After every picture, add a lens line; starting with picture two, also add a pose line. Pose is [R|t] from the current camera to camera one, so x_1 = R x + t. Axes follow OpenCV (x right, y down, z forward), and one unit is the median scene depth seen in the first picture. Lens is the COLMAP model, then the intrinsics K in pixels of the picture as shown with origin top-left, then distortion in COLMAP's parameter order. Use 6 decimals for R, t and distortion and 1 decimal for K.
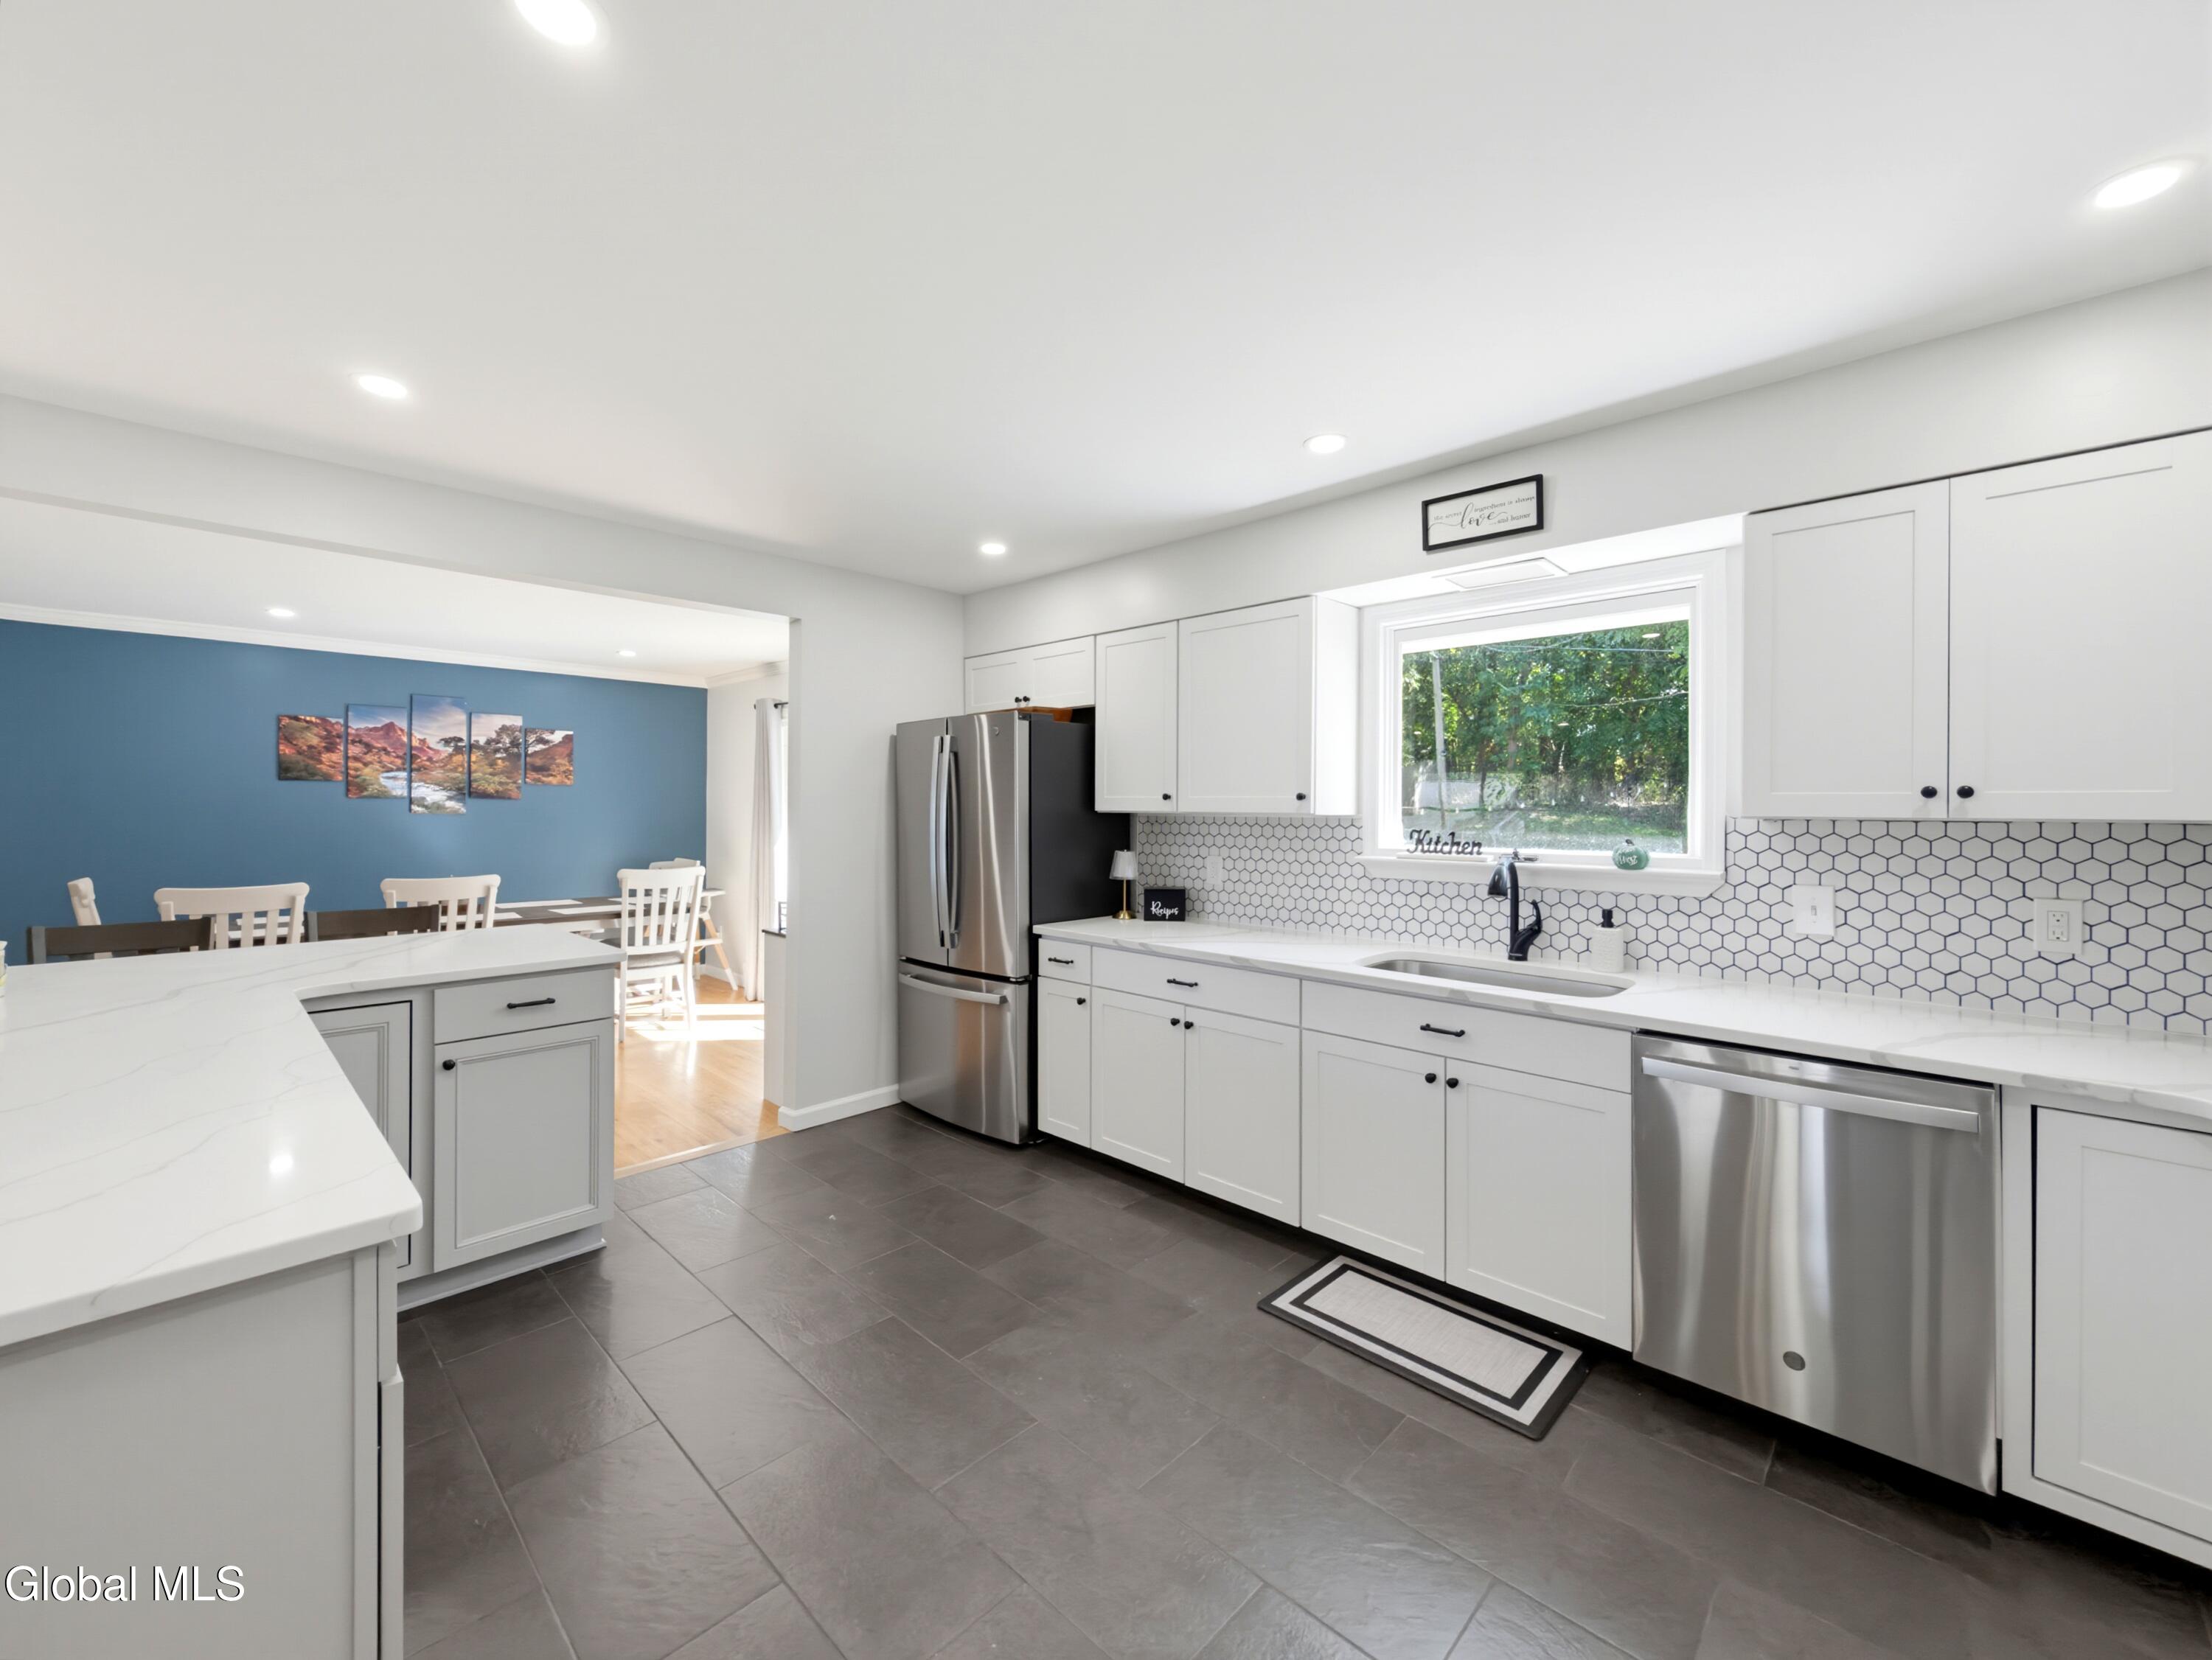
lens RADIAL K [[890.9, 0, 1108.7], [0, 890.9, 807.8], [0, 0, 1]] dist [0.000827, 0.000149]
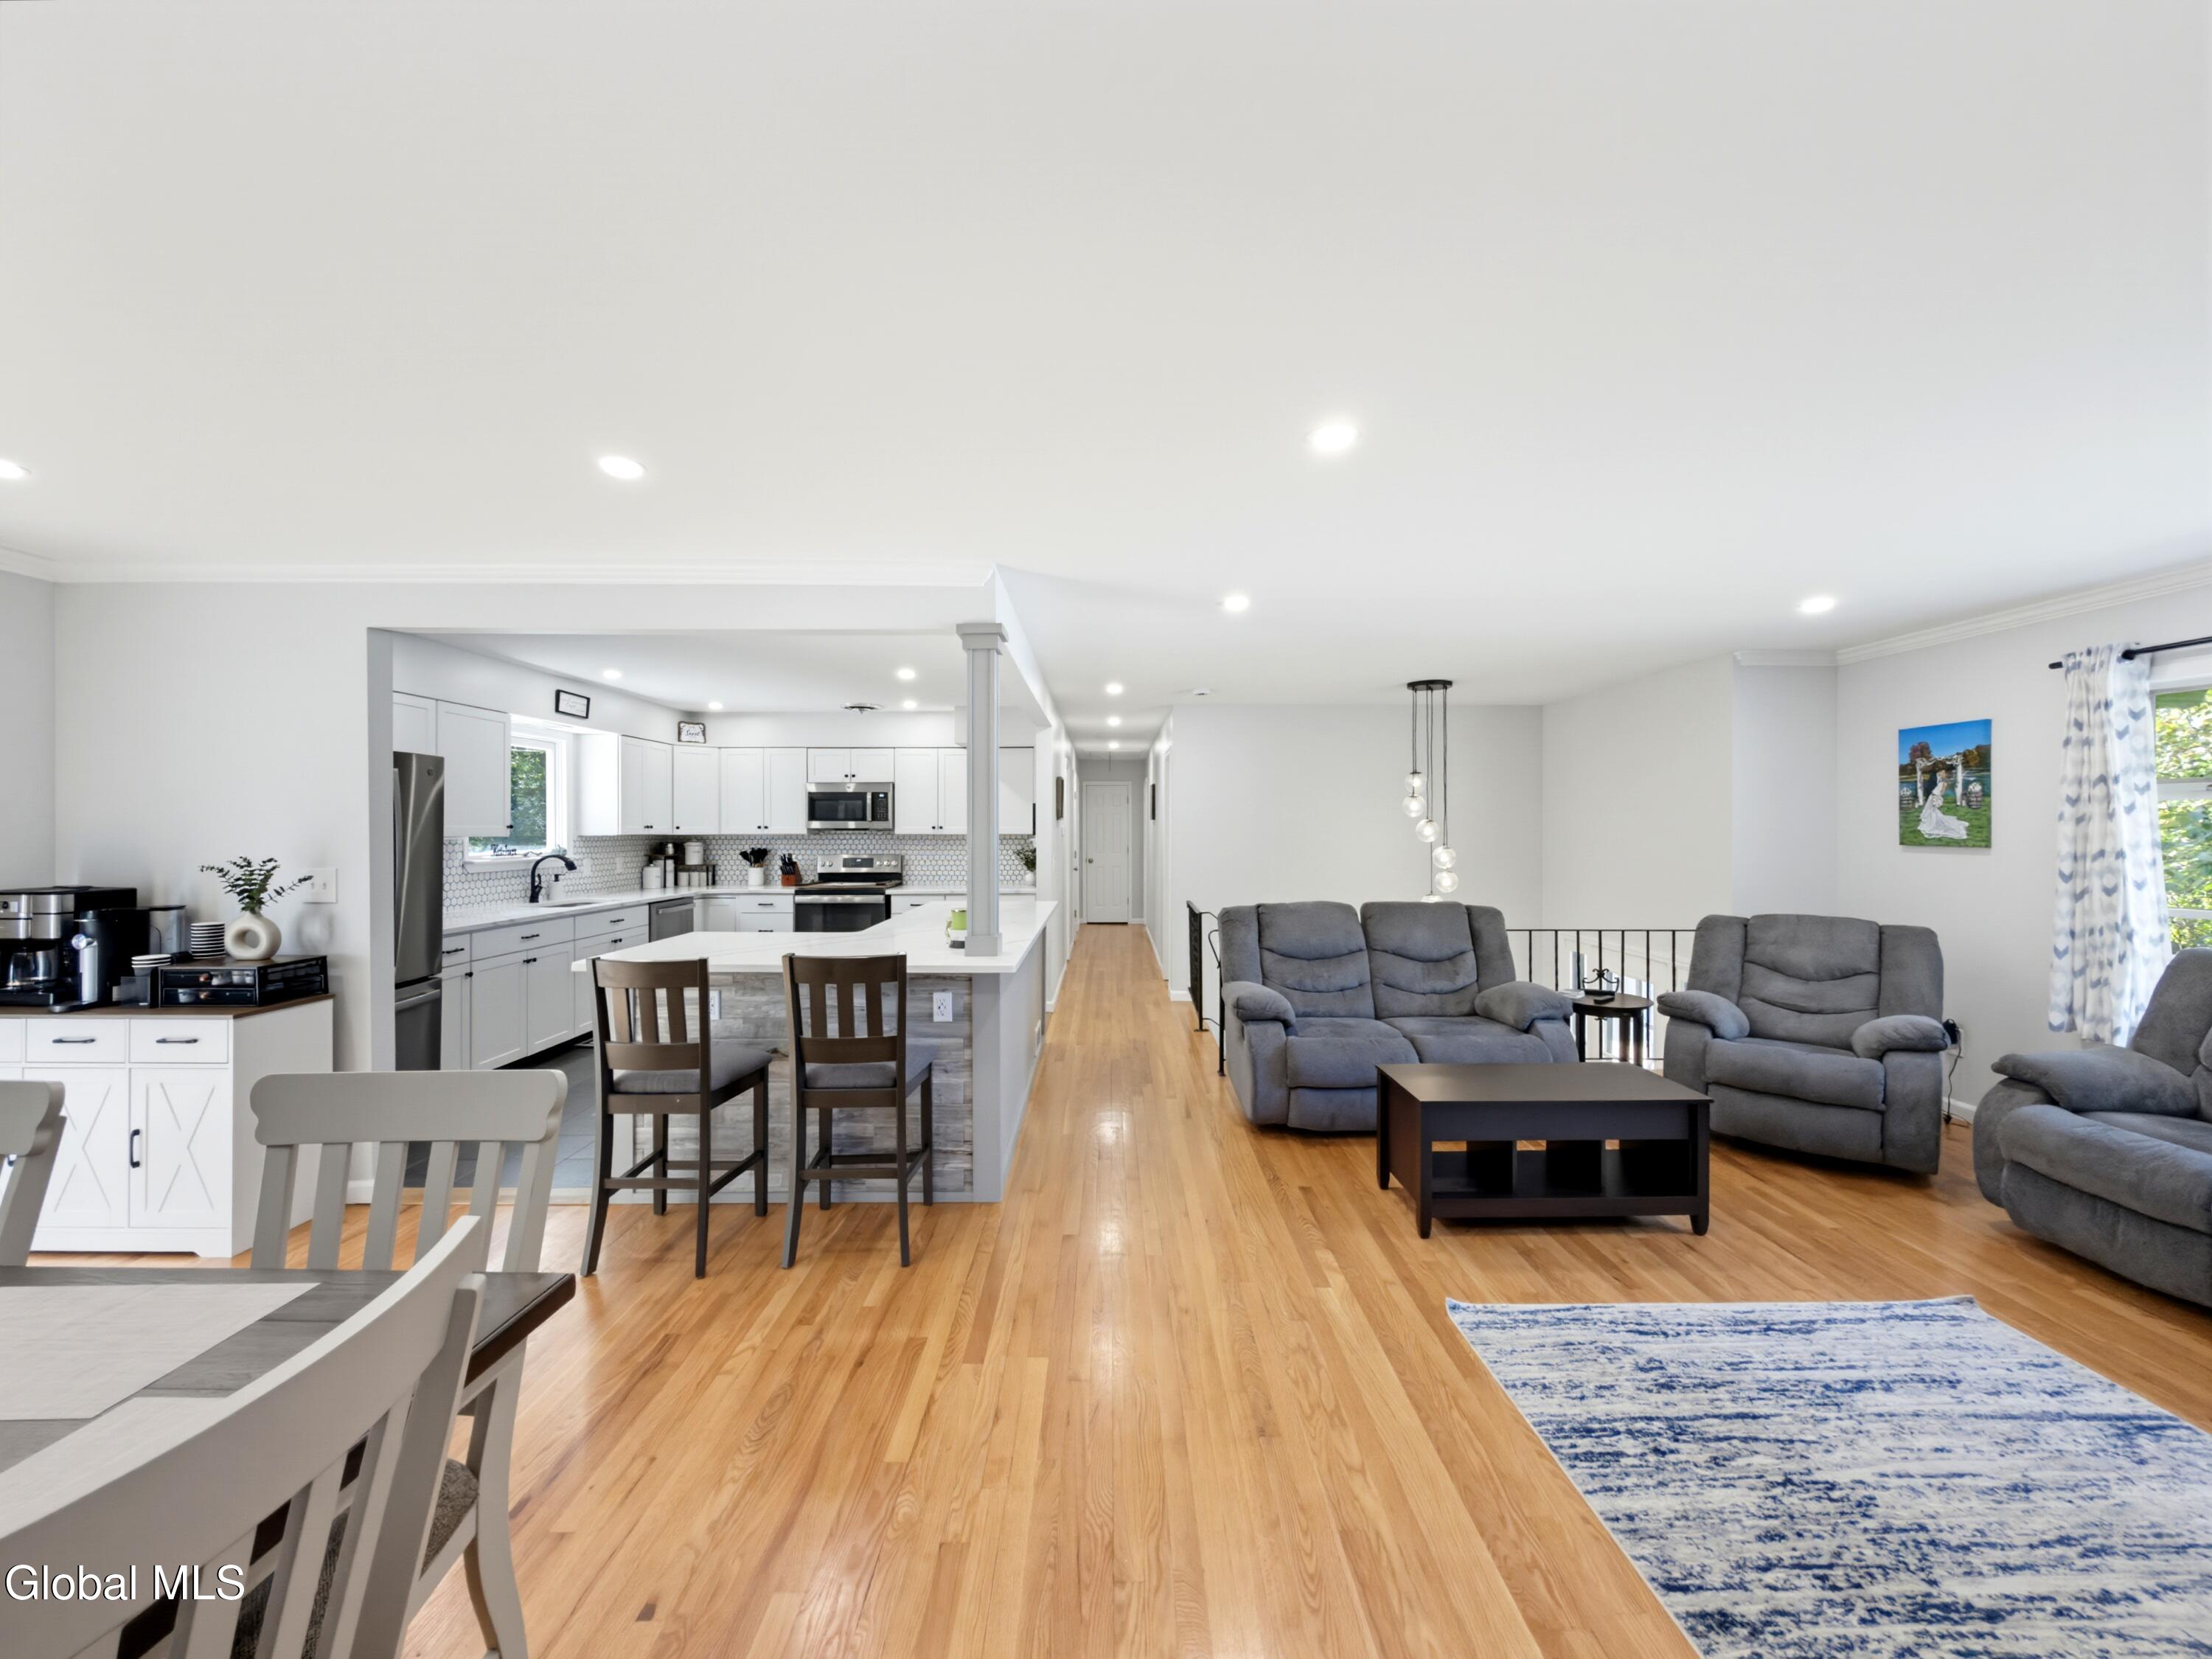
lens RADIAL K [[880.1, 0, 1114.6], [0, 880.1, 826.9], [0, 0, 1]] dist [-0.001318, 0.000321]
pose [[-0.699473, -0.003021, 0.714652, -1.690622], [-0.003895, 0.999992, 0.000415, -0.015566], [-0.714648, -0.002493, -0.699480, 1.229503]]
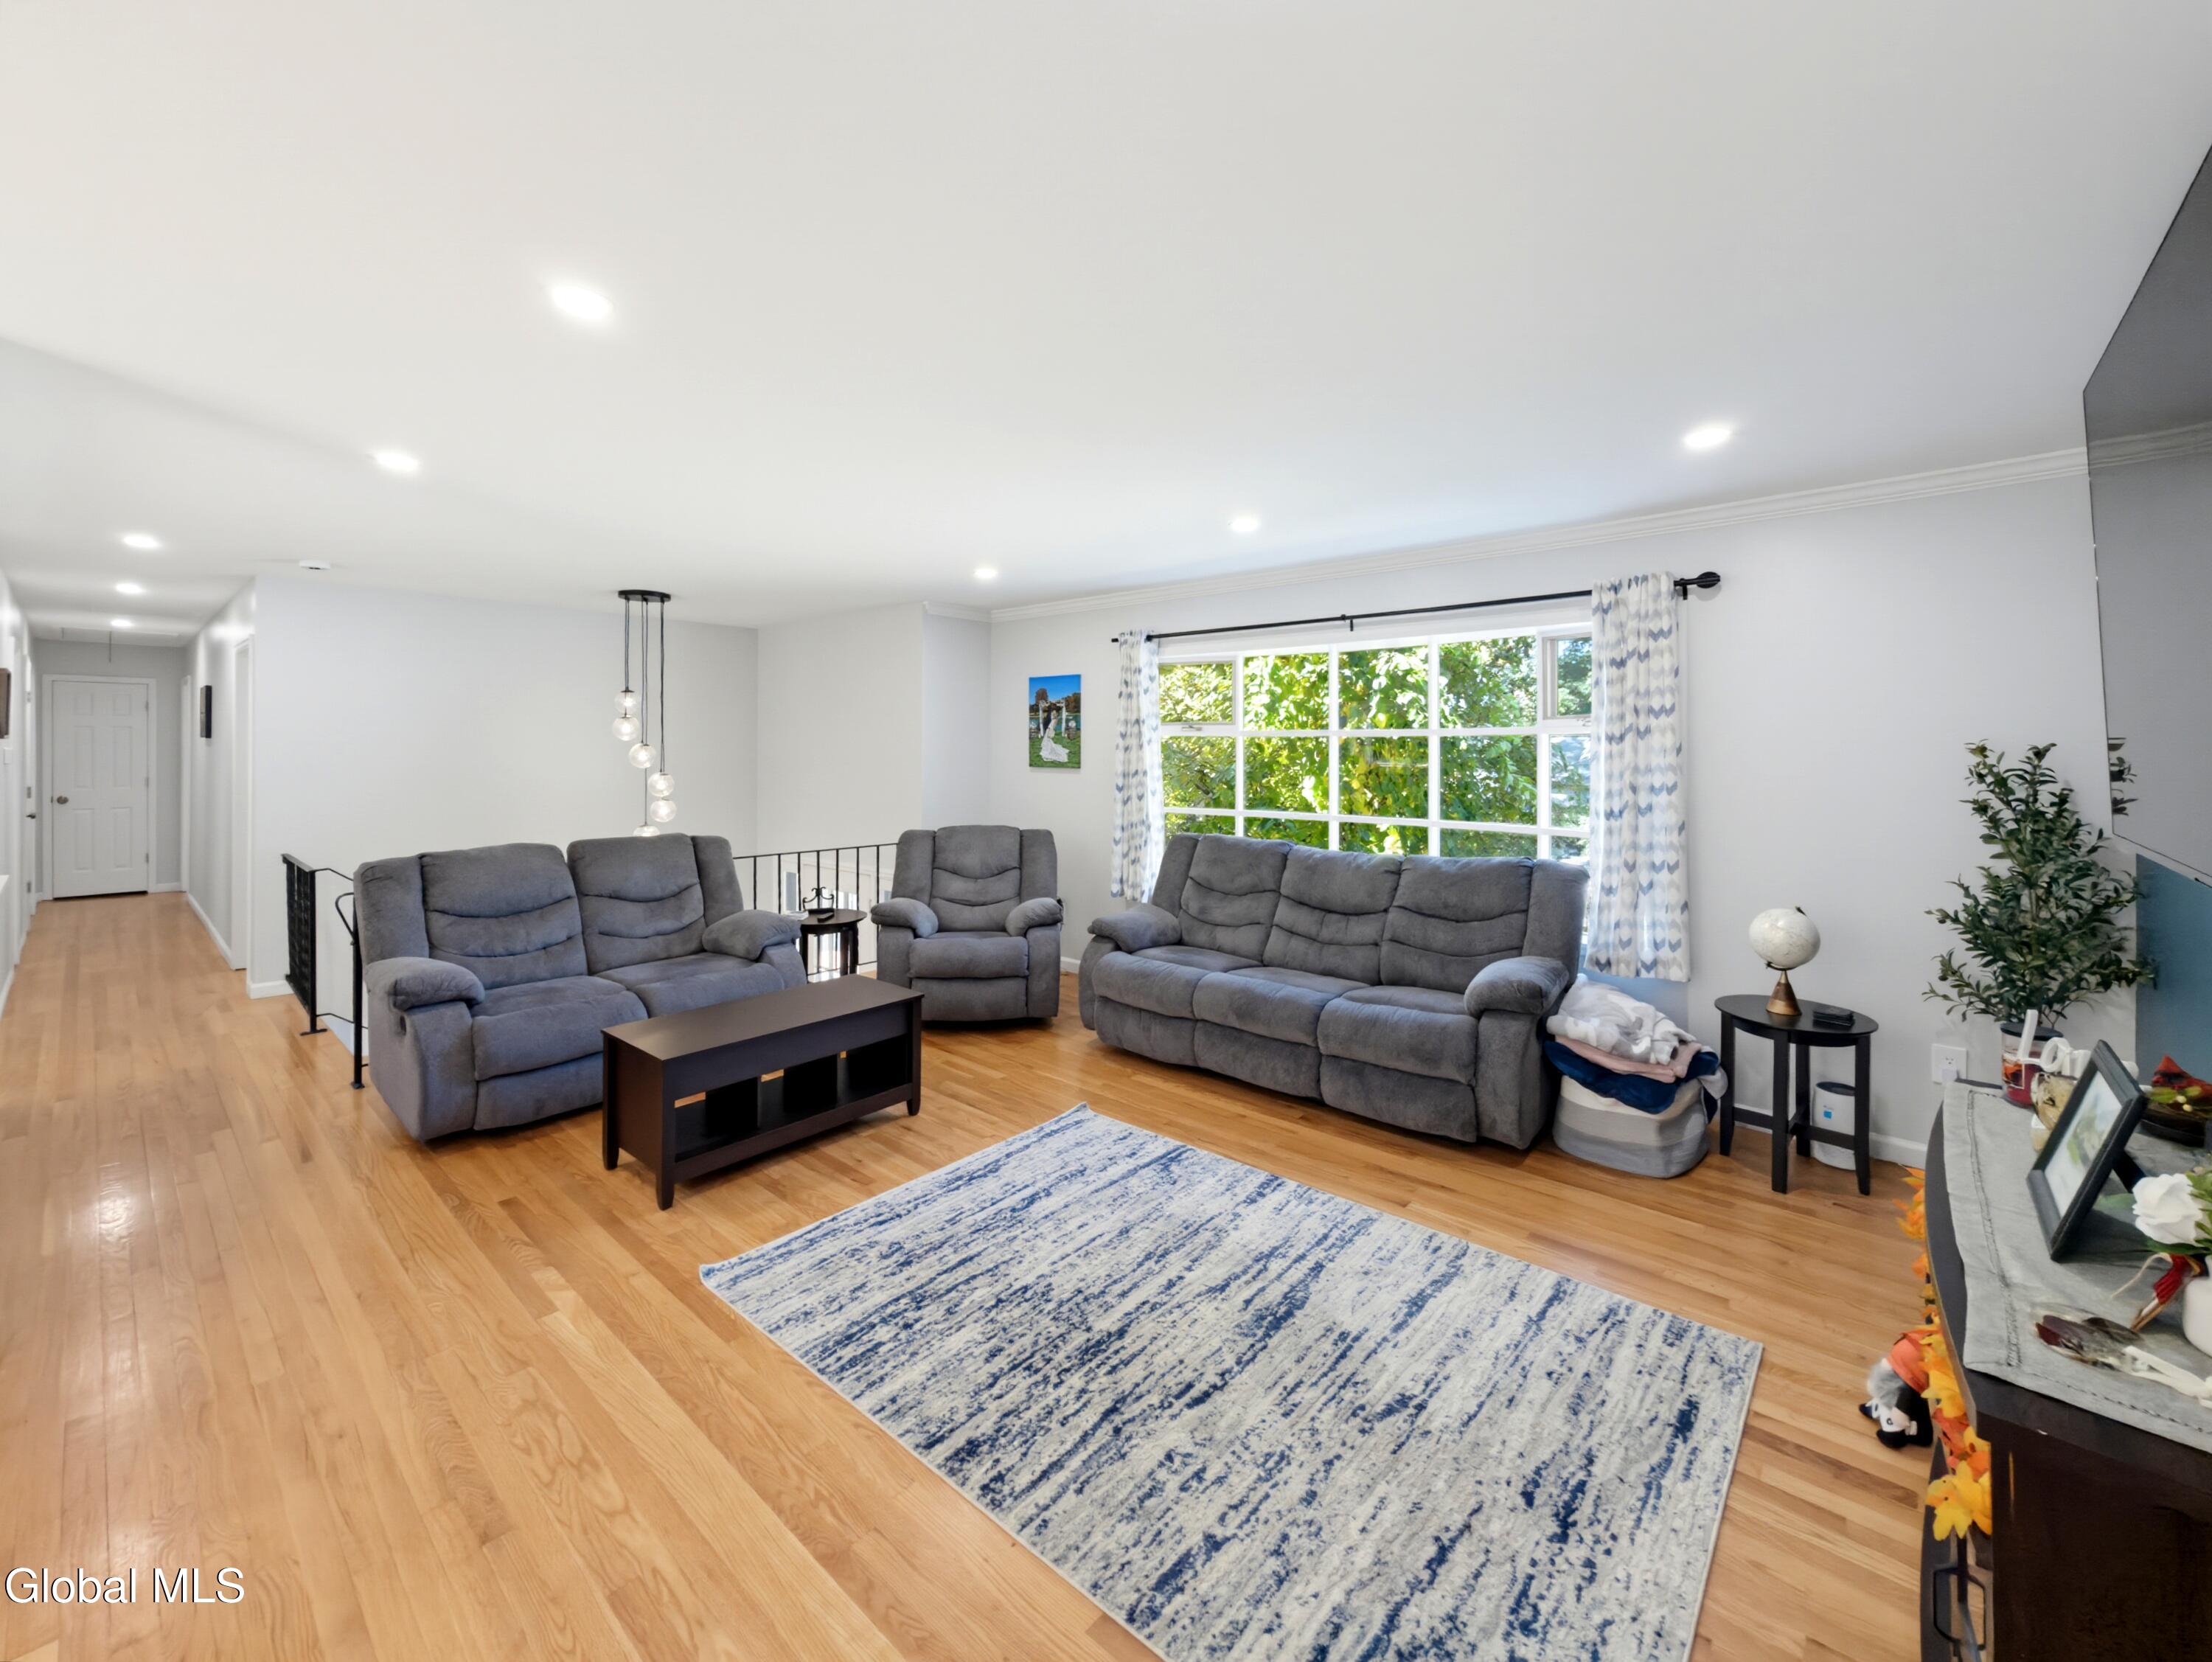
lens RADIAL K [[908.1, 0, 1101.8], [0, 908.1, 750.0], [0, 0, 1]] dist [-0.000999, 0.000315]
pose [[-0.999179, -0.007346, -0.039853, -1.640684], [-0.007419, 0.999971, 0.001687, -0.029238], [0.039839, 0.001981, -0.999204, 1.235836]]
